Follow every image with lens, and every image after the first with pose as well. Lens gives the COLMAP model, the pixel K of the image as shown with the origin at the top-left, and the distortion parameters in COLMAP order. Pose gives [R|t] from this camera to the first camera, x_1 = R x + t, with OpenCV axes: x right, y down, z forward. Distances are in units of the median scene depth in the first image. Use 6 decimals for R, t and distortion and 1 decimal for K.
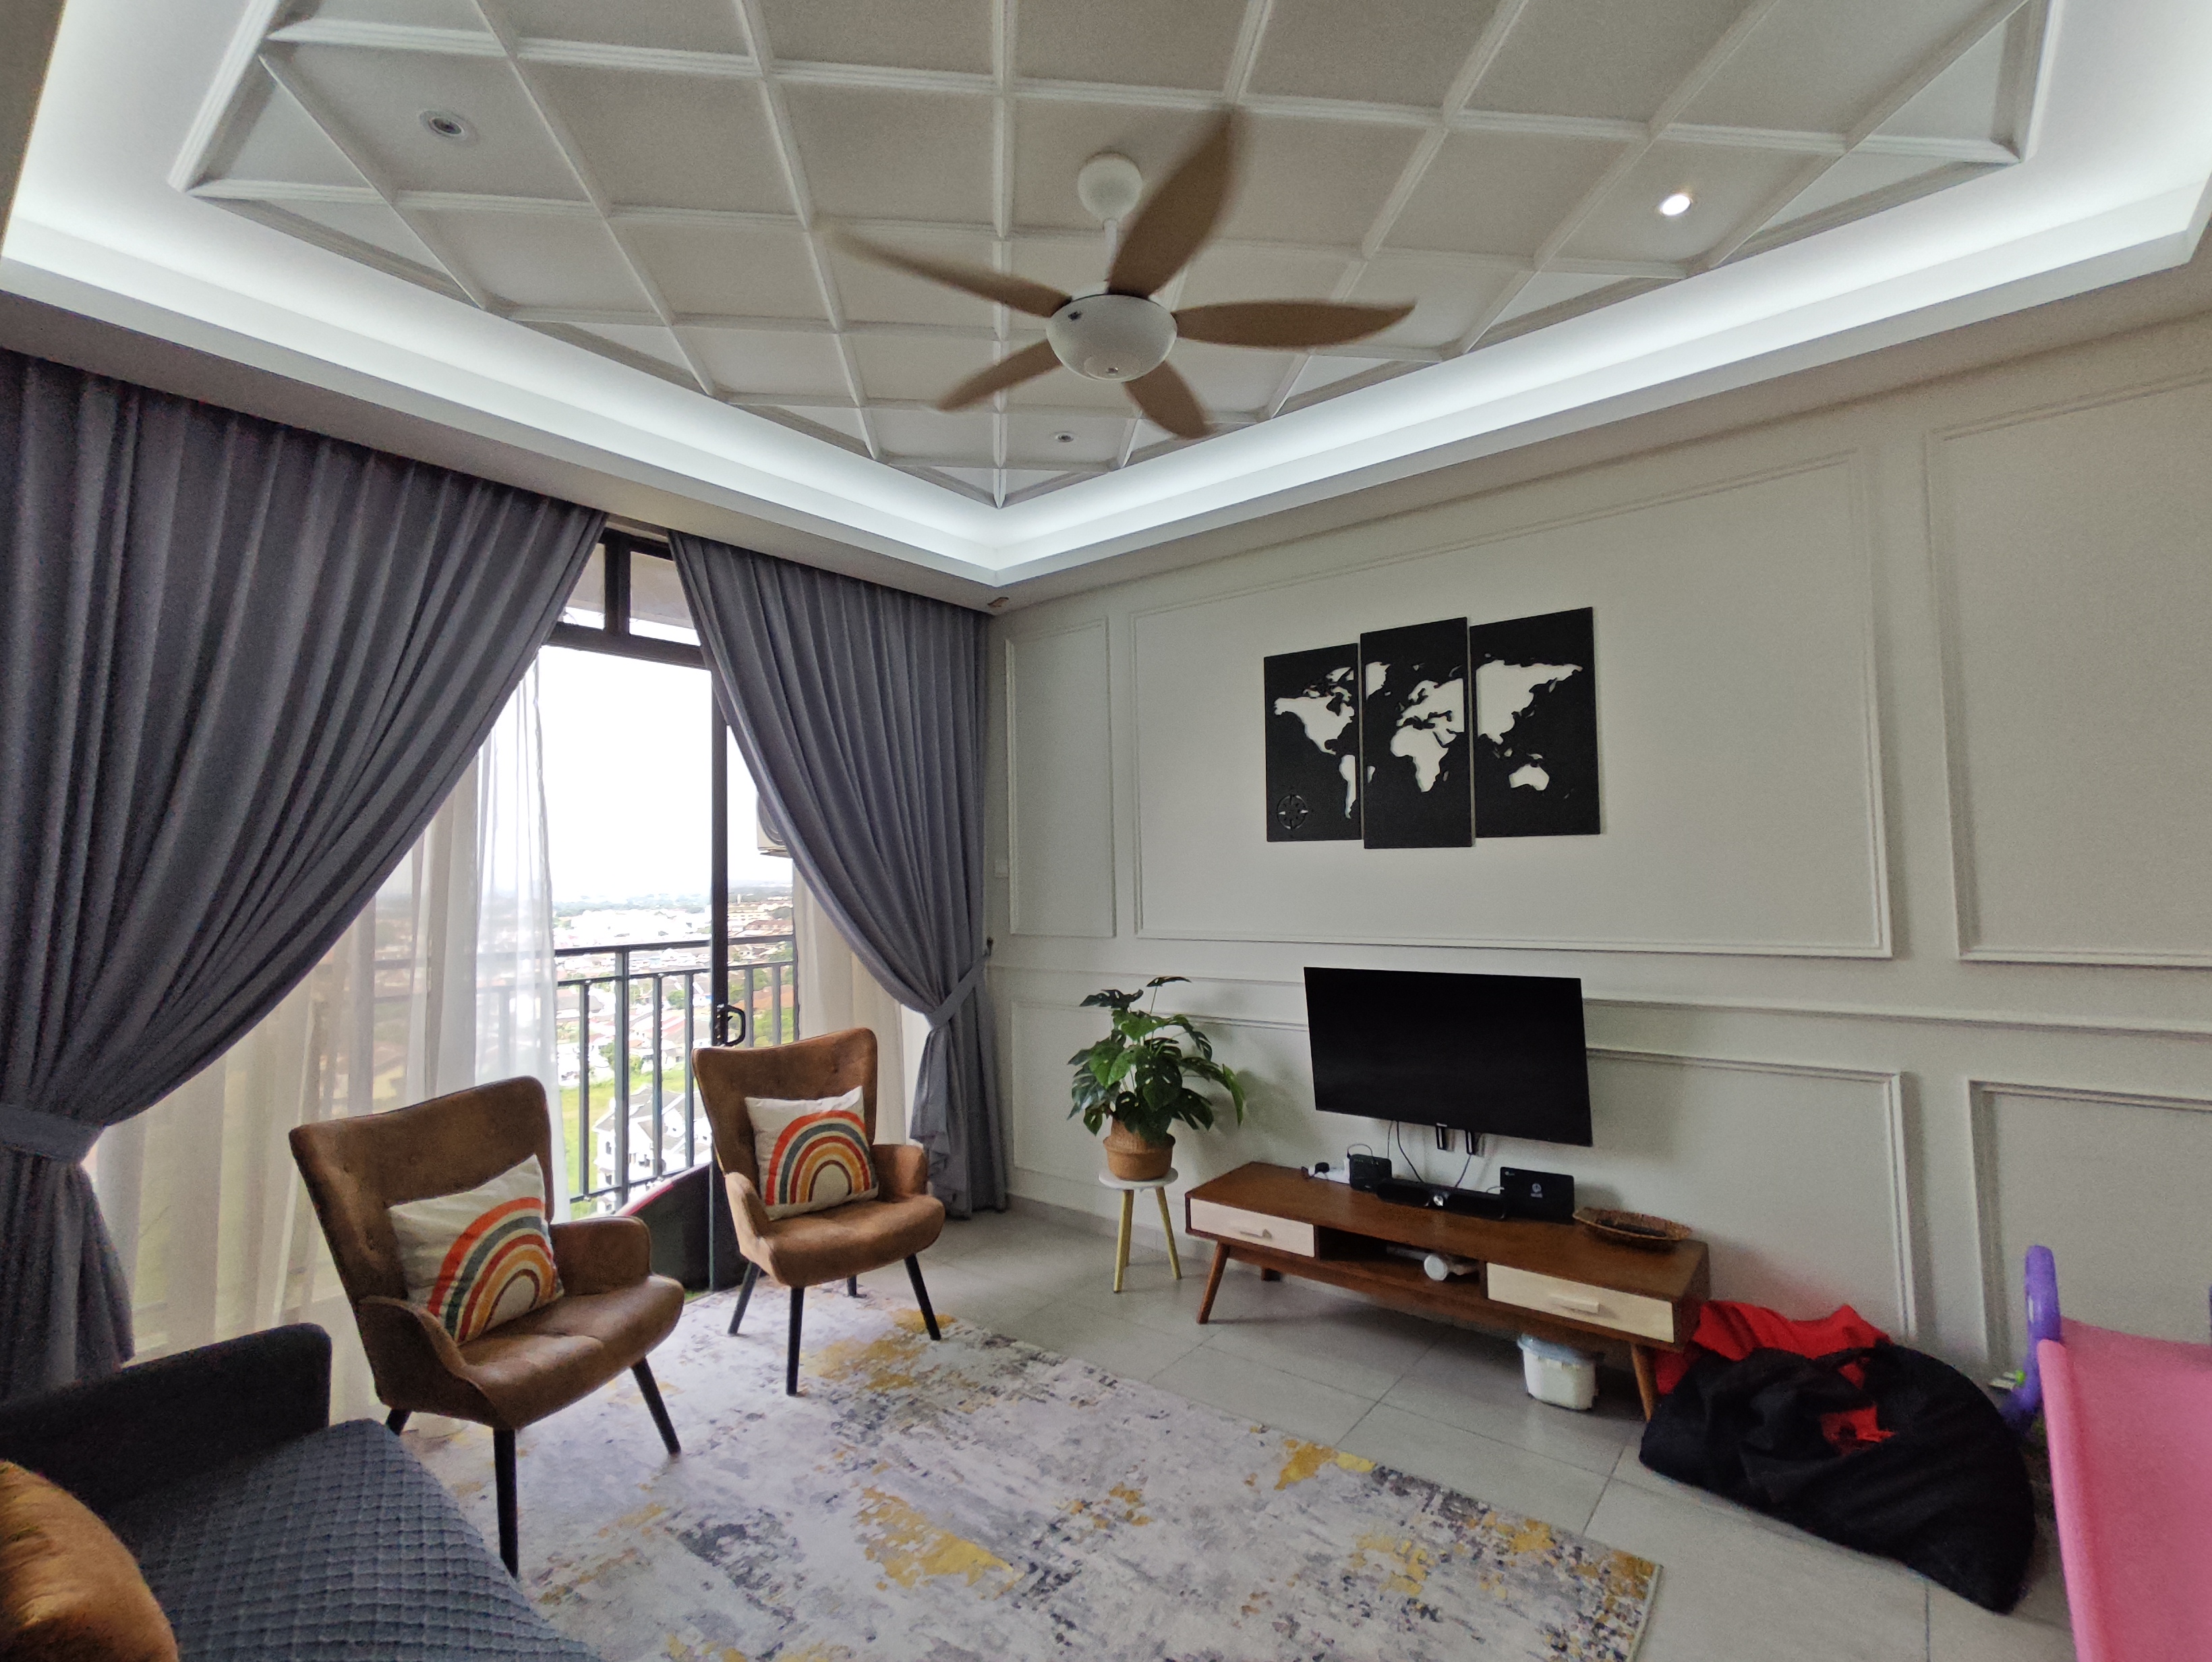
lens RADIAL K [[1009.5, 0, 1108.7], [0, 1009.5, 823.1], [0, 0, 1]] dist [0.000866, 0.001984]
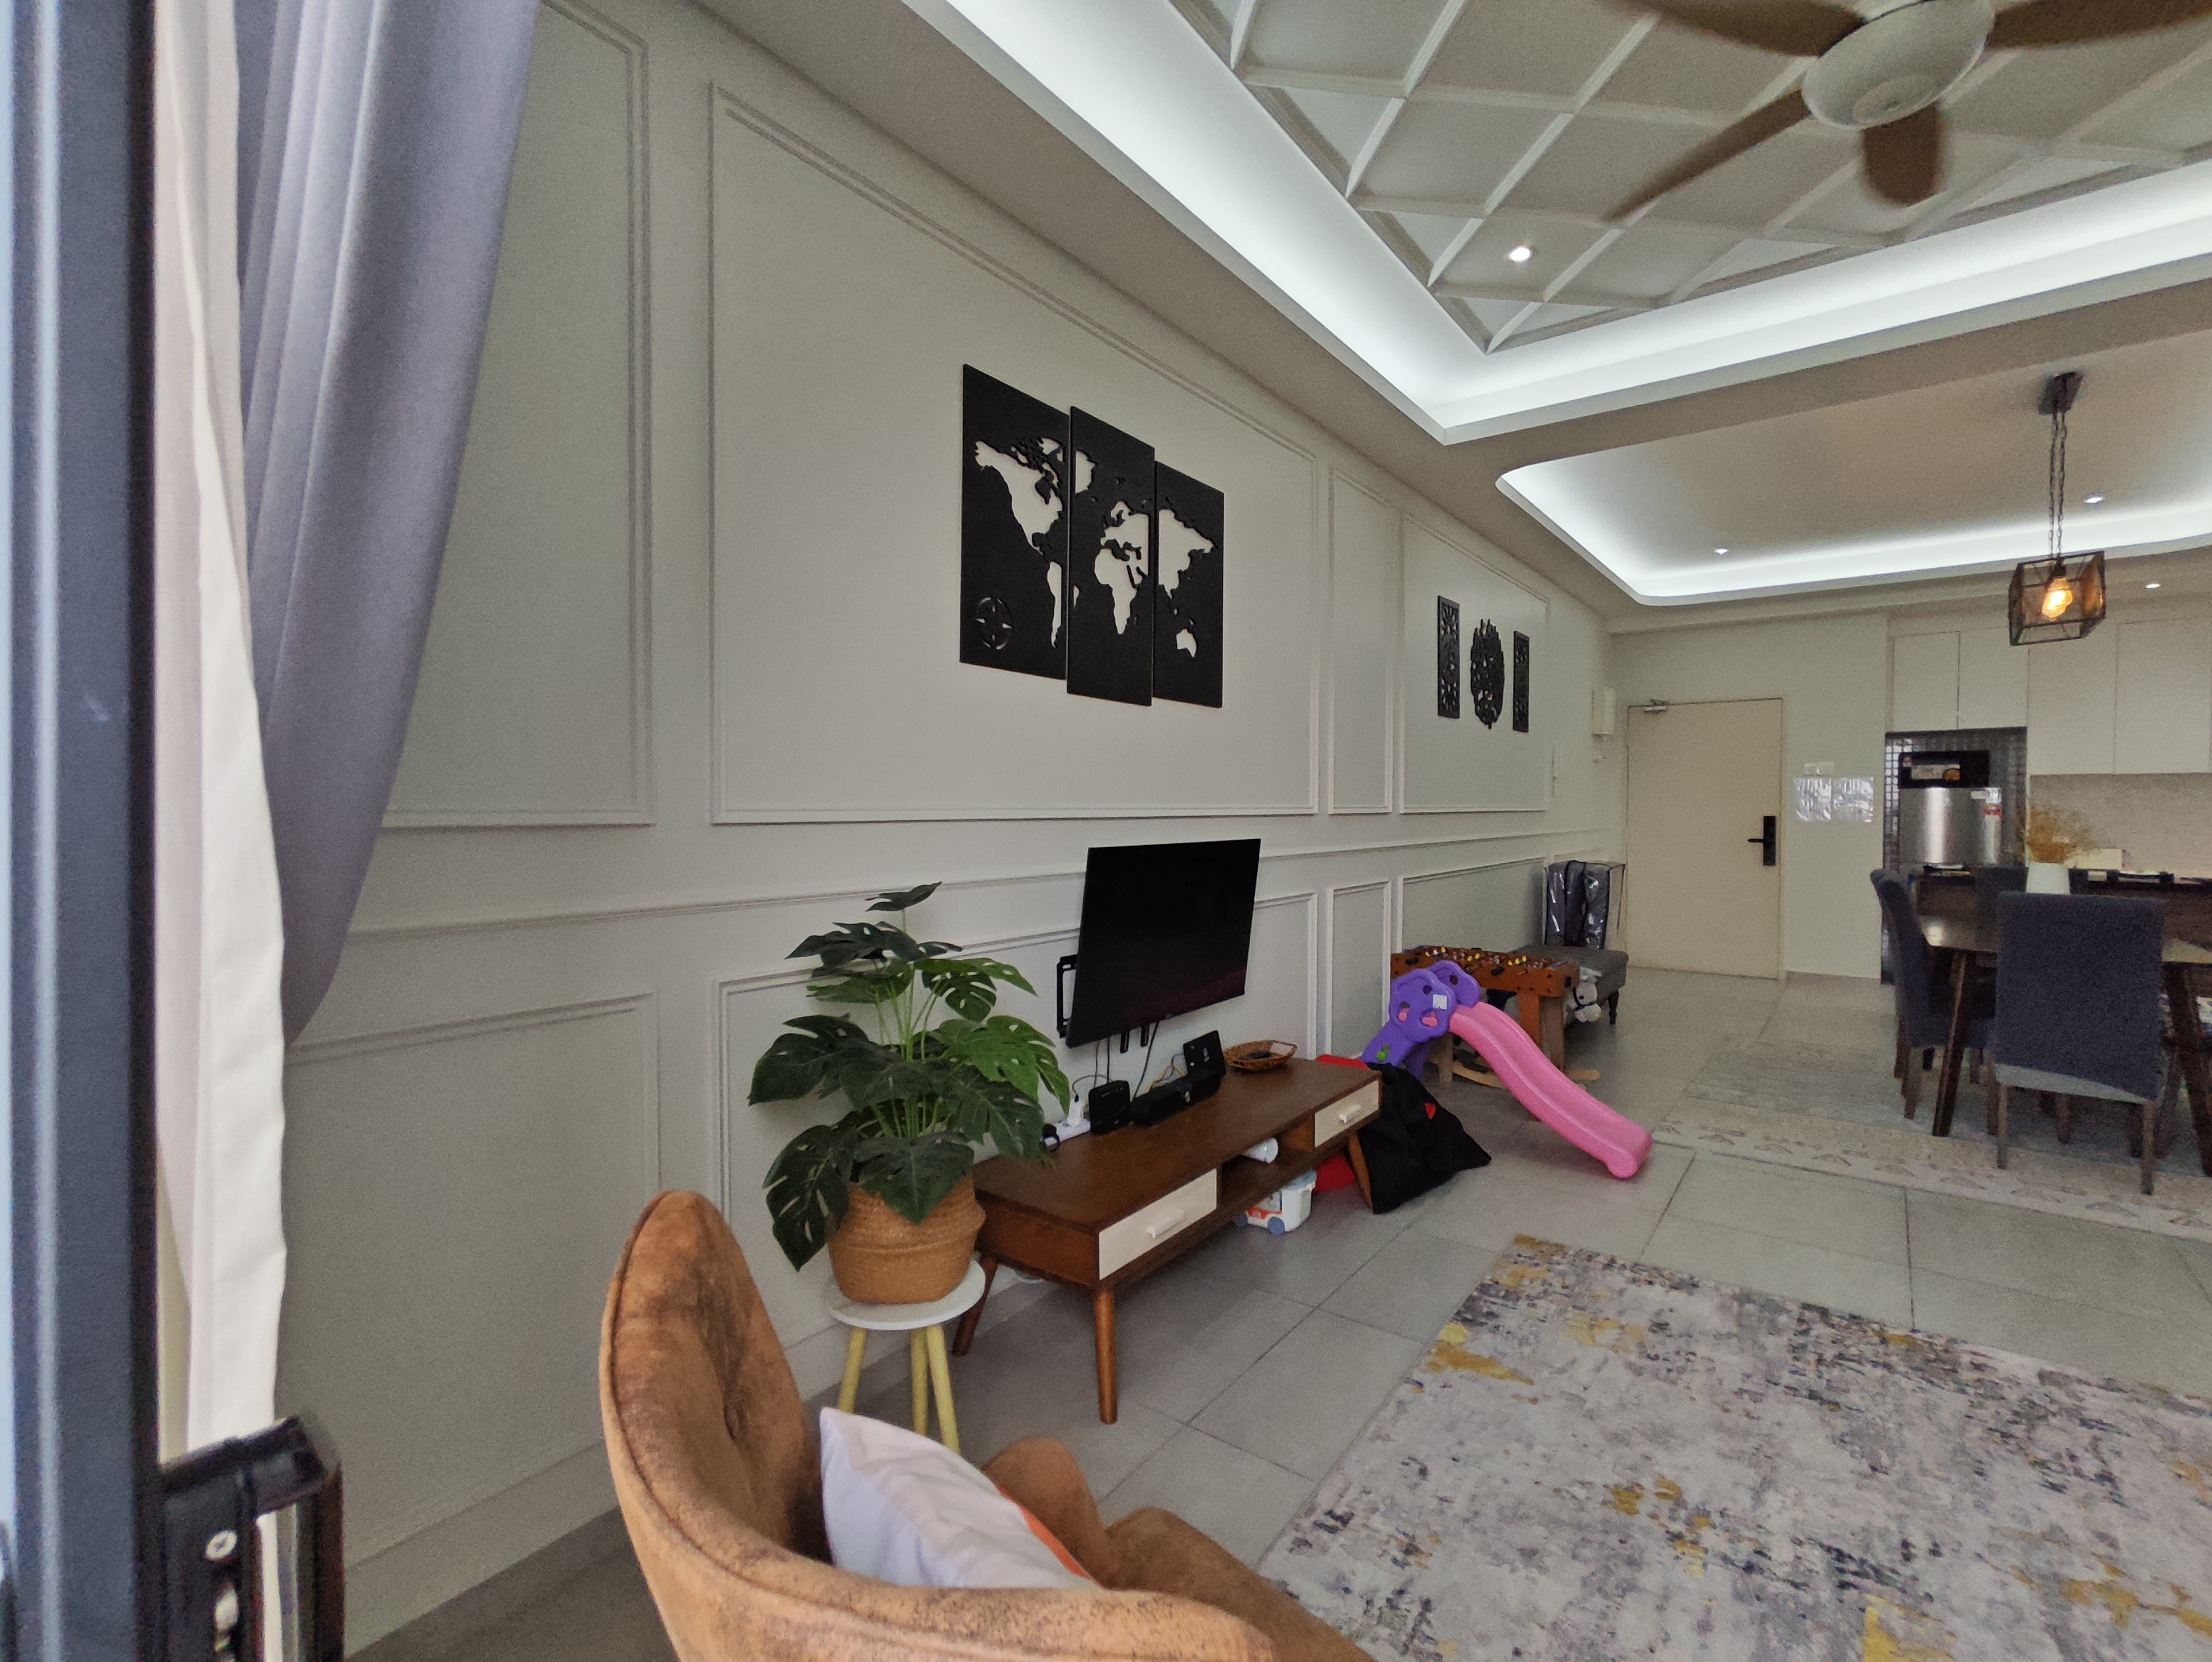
lens RADIAL K [[1009.5, 0, 1106.3], [0, 1009.5, 829.5], [0, 0, 1]] dist [0.000866, 0.001984]
pose [[-0.018631, 0.002657, 0.999823, -0.588766], [-0.046675, 0.998904, -0.003524, 0.151029], [-0.998736, -0.046732, -0.018487, 1.148043]]
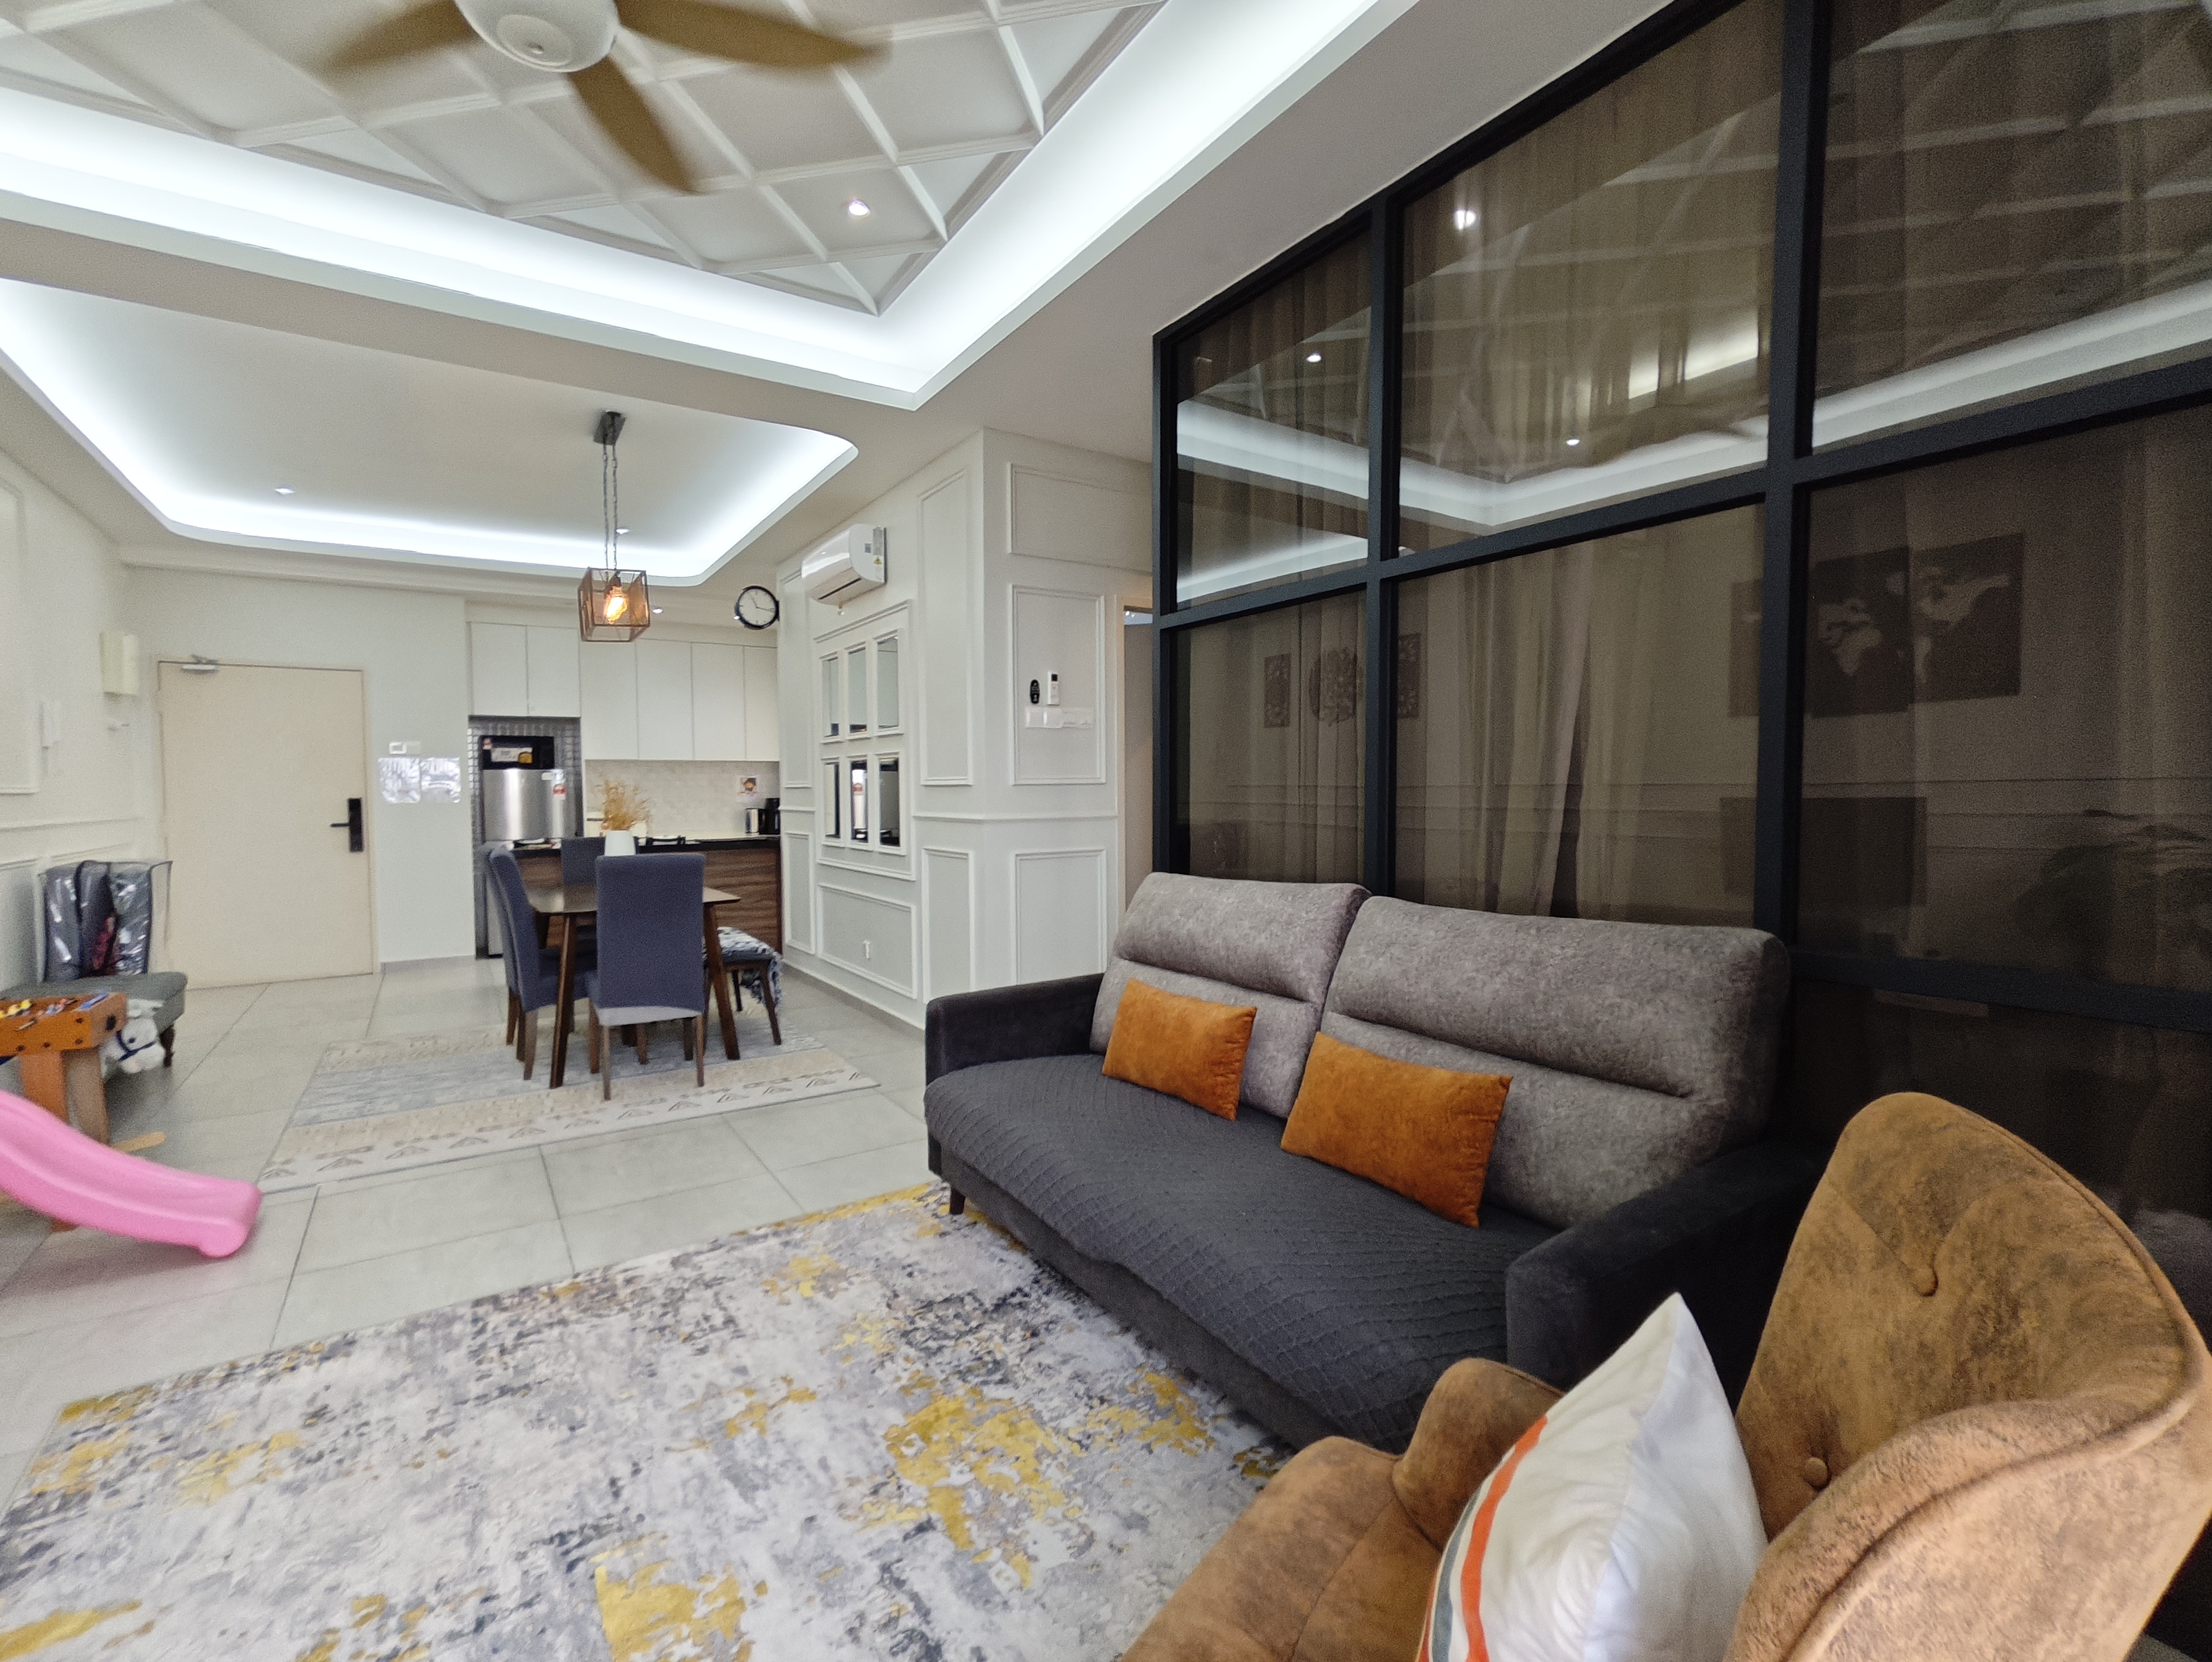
lens RADIAL K [[1009.5, 0, 1127.2], [0, 1009.5, 833.3], [0, 0, 1]] dist [0.000866, 0.001984]
pose [[-0.954524, 0.019142, 0.297518, -0.498958], [0.018492, 0.999817, -0.004999, 0.156864], [-0.297560, 0.000730, -0.954703, 1.146648]]
